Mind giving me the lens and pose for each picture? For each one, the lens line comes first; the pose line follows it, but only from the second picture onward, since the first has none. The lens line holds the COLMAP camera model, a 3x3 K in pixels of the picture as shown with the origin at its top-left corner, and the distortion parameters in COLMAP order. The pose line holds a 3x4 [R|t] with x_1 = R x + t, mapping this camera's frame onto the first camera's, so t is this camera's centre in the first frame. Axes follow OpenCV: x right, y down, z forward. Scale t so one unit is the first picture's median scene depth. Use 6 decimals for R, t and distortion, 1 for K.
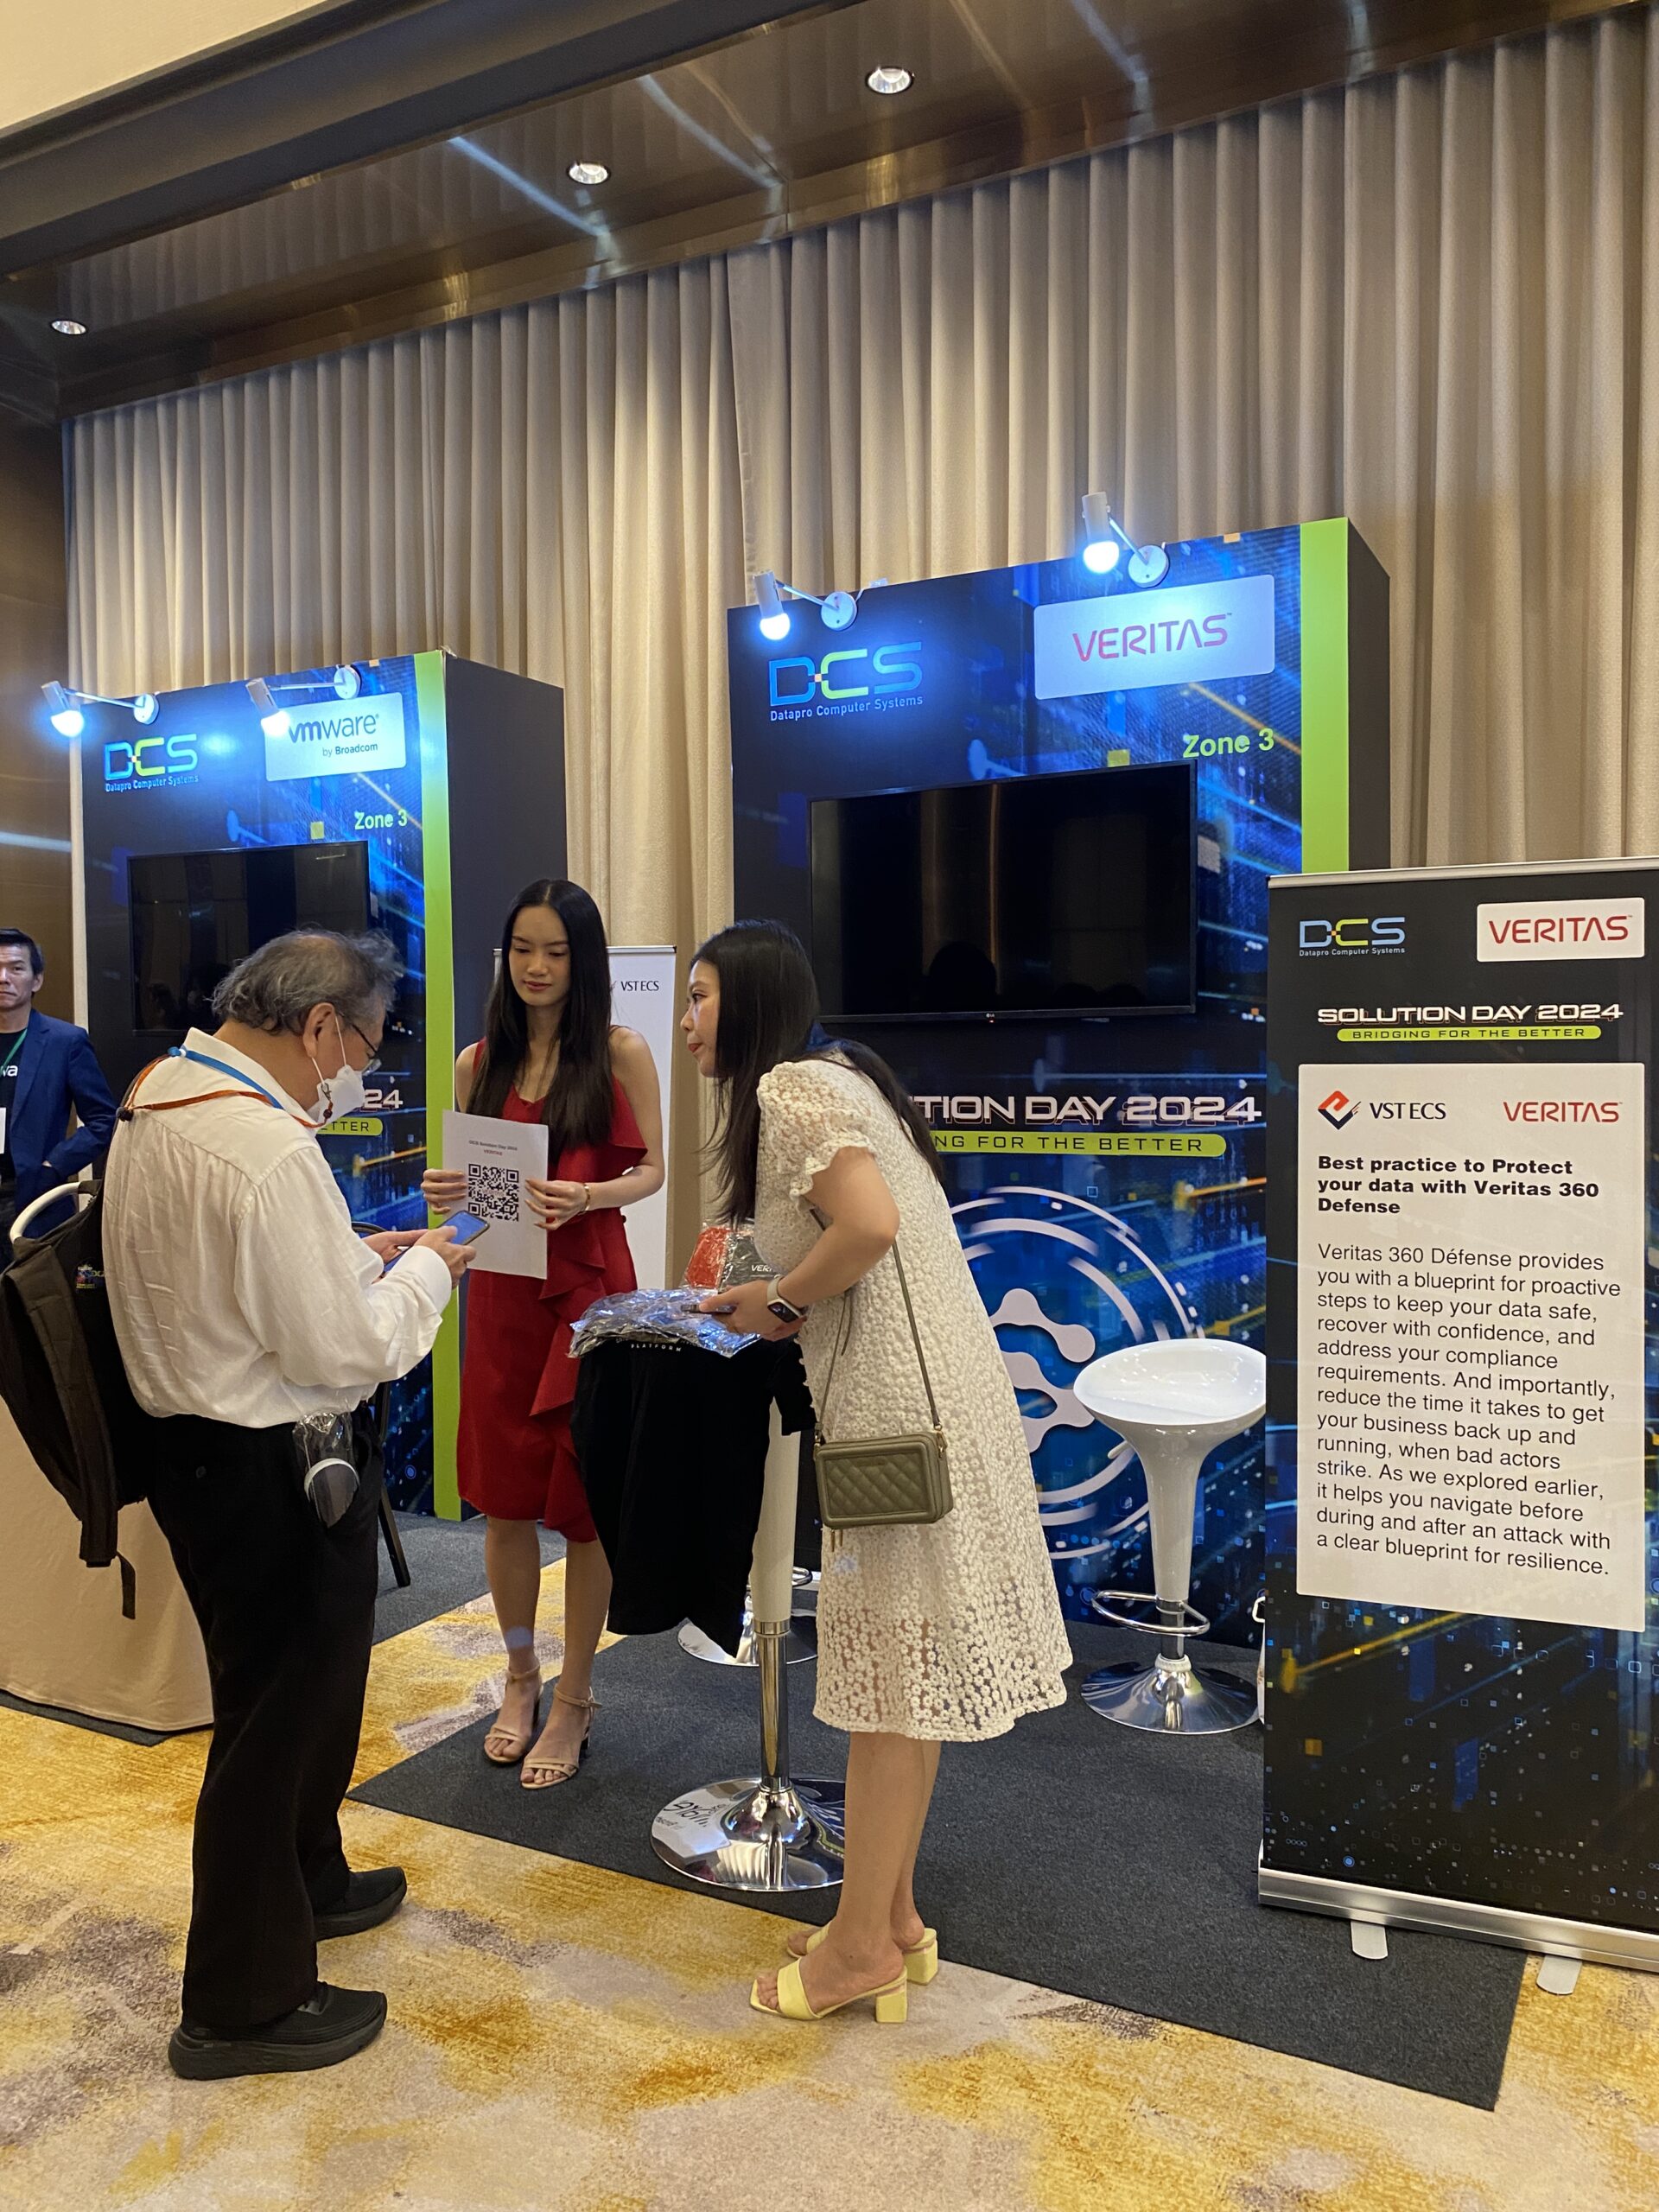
lens RADIAL K [[1674.8, 0, 829.5], [0, 1674.8, 1106.0], [0, 0, 1]] dist [0.094558, -0.095850]
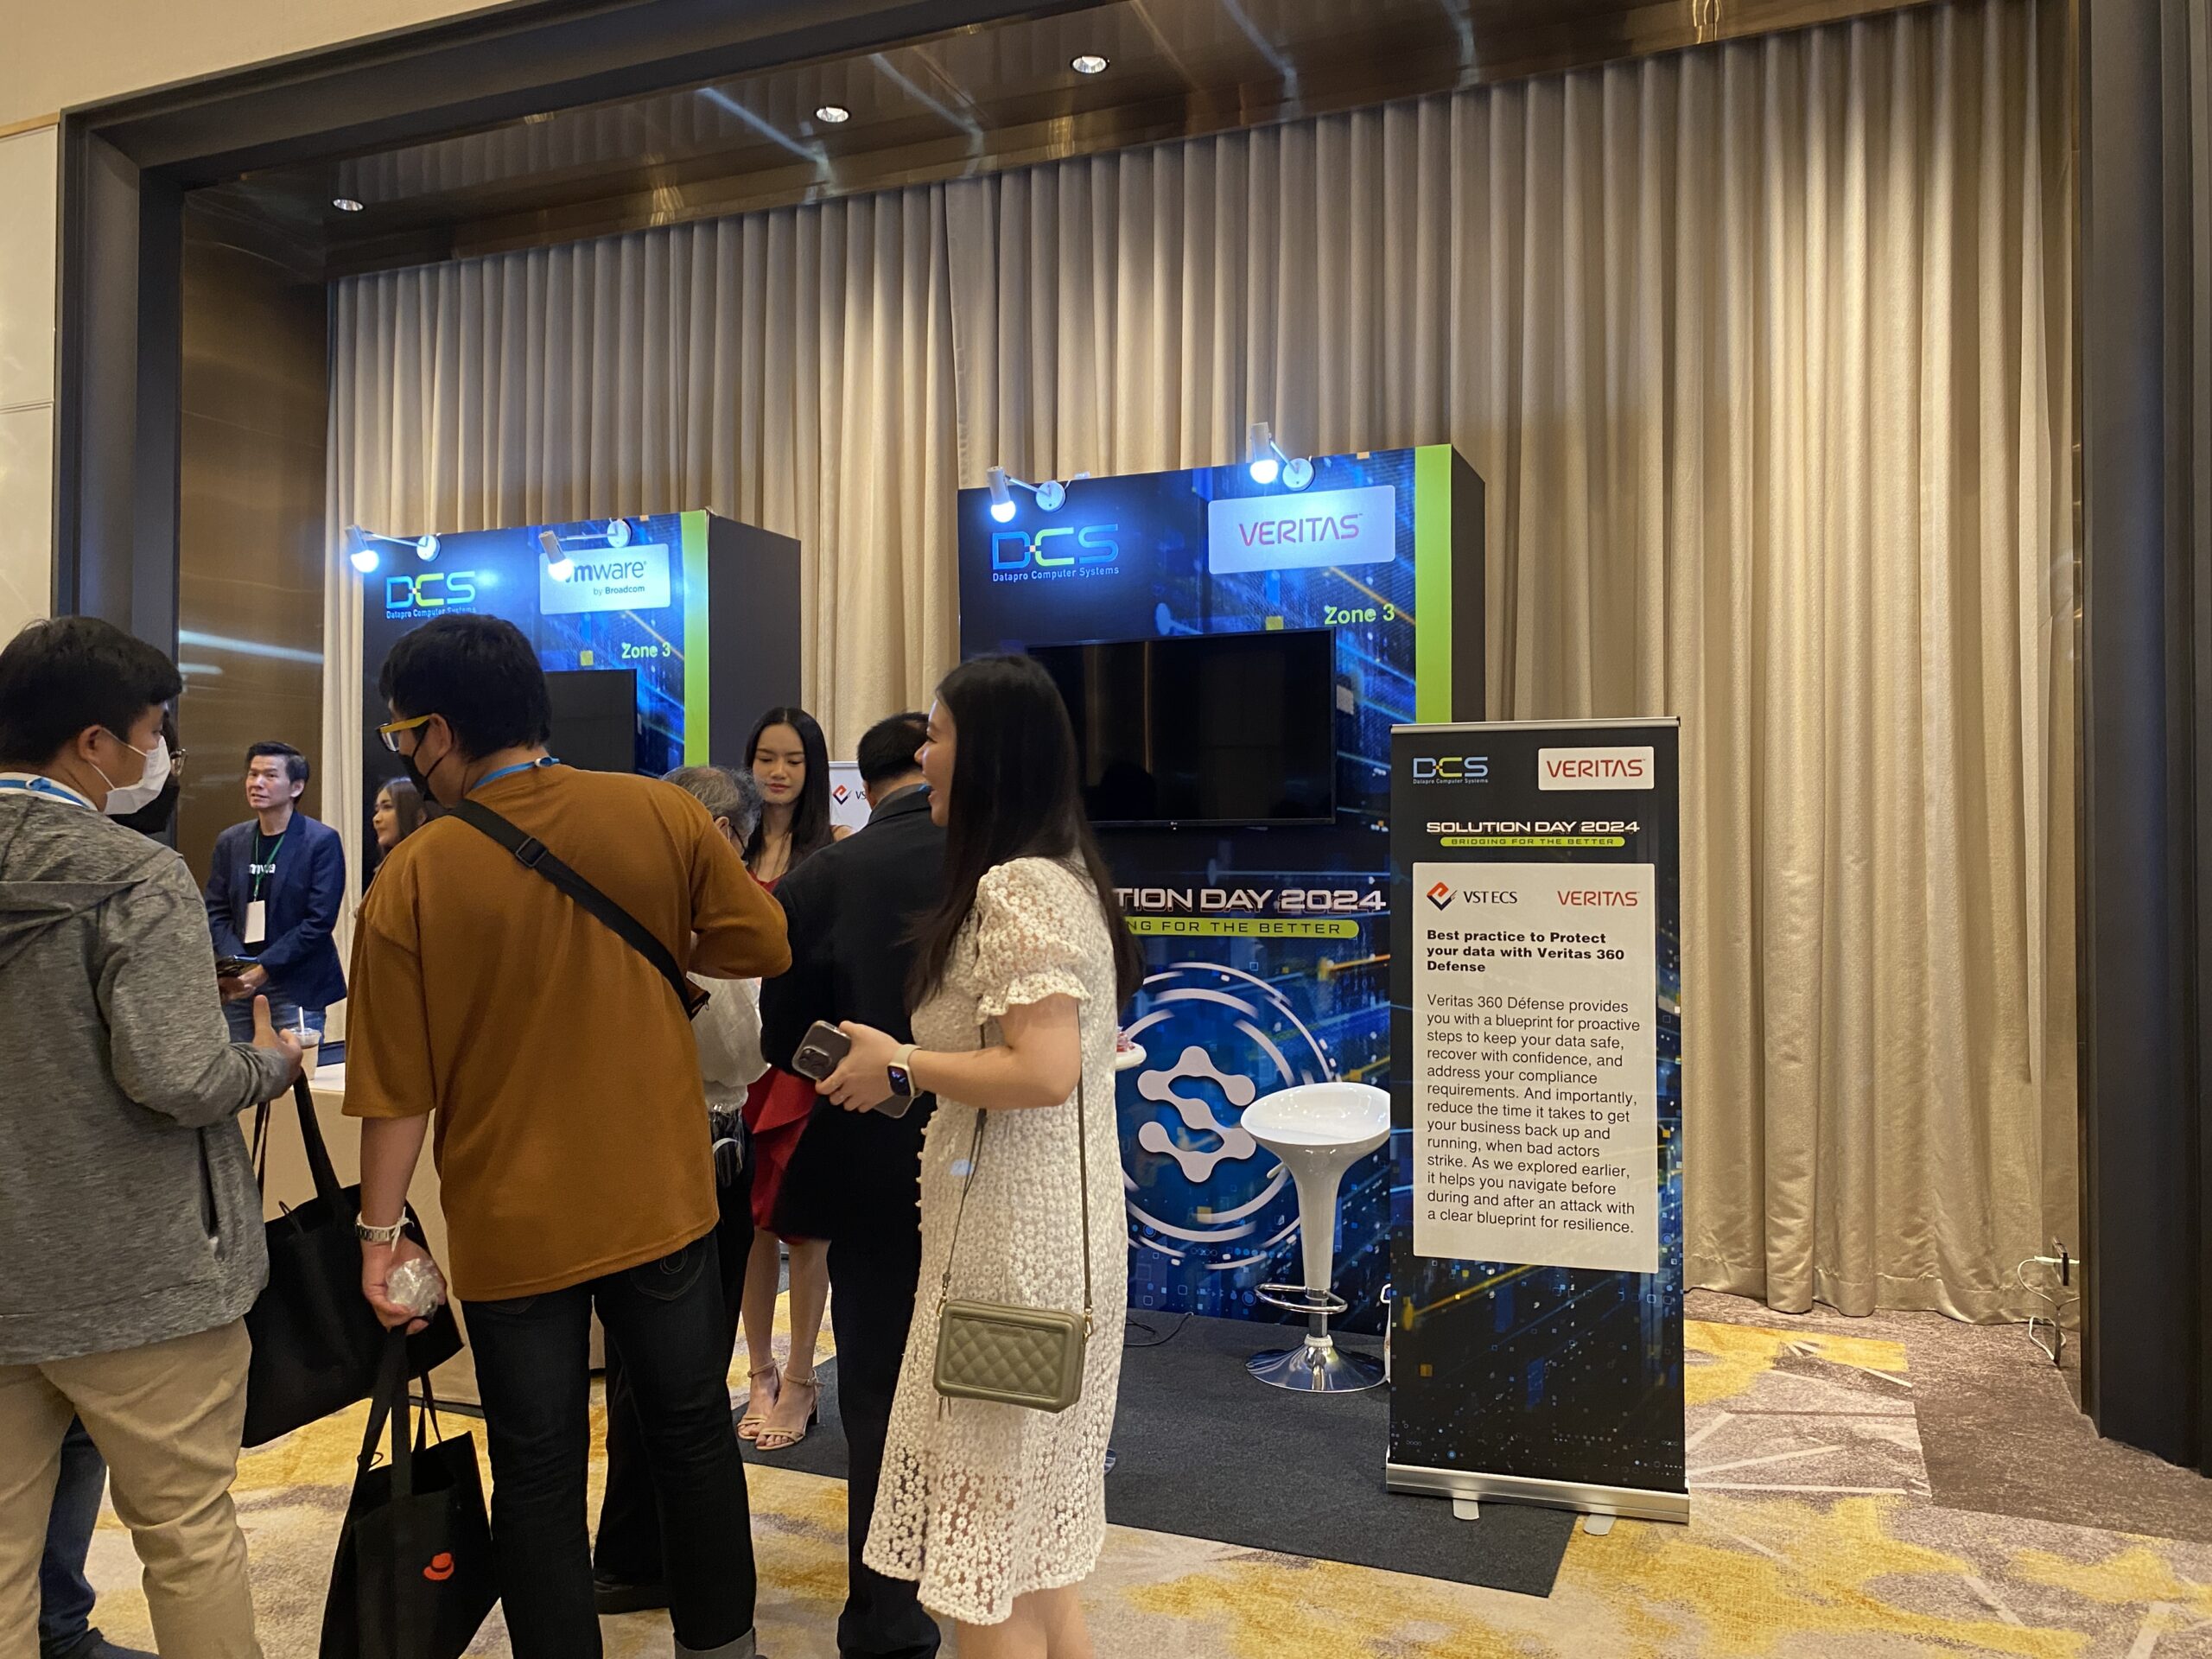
lens RADIAL K [[1655.3, 0, 1121.2], [0, 1655.3, 841.8], [0, 0, 1]] dist [0.260768, -0.538857]
pose [[0.995543, 0.009911, 0.093782, -0.061633], [-0.005924, 0.999070, -0.042700, 0.012783], [-0.094118, 0.041954, 0.994677, -0.236876]]
